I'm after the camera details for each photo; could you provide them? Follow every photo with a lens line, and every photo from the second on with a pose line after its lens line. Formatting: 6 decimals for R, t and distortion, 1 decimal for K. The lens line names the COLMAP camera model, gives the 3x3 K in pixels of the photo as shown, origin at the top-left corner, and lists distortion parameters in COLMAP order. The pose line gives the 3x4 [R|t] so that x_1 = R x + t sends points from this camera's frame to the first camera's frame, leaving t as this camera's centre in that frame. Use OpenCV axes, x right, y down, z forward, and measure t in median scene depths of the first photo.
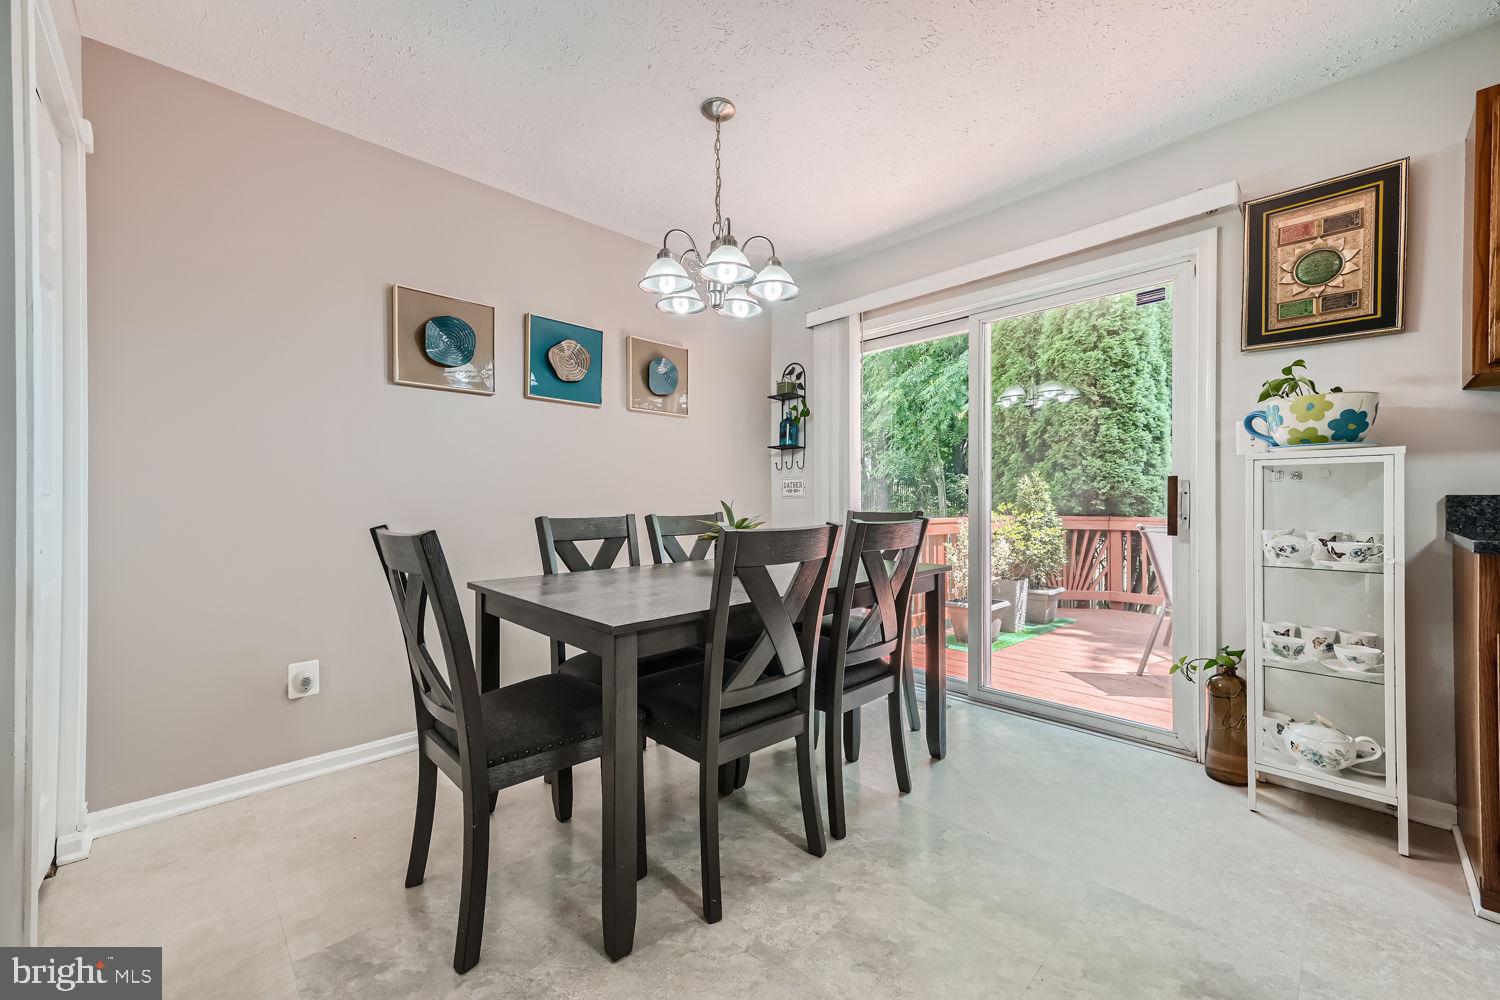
lens RADIAL K [[586.5, 0, 749.5], [0, 586.5, 495.5], [0, 0, 1]] dist [0.000422, 0.000008]
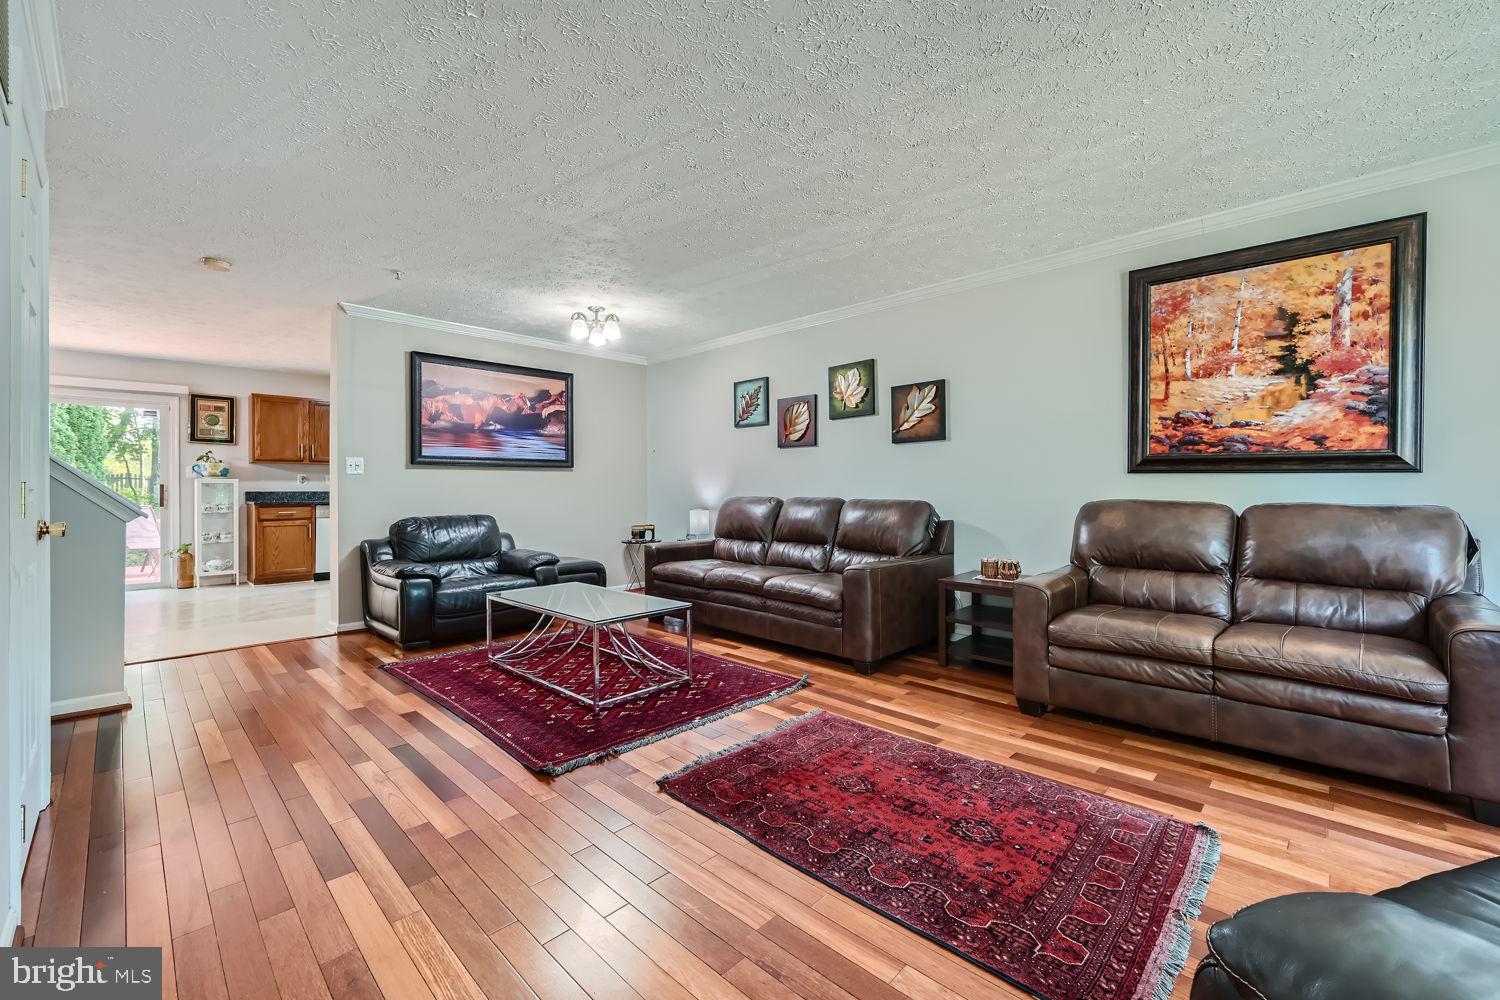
lens RADIAL K [[646.6, 0, 749.3], [0, 646.6, 492.8], [0, 0, 1]] dist [-0.000808, -0.000076]
pose [[-0.002791, -0.005195, 0.999983, -2.679925], [0.000721, 0.999986, 0.005197, -0.010937], [-0.999996, 0.000736, -0.002788, -2.002565]]
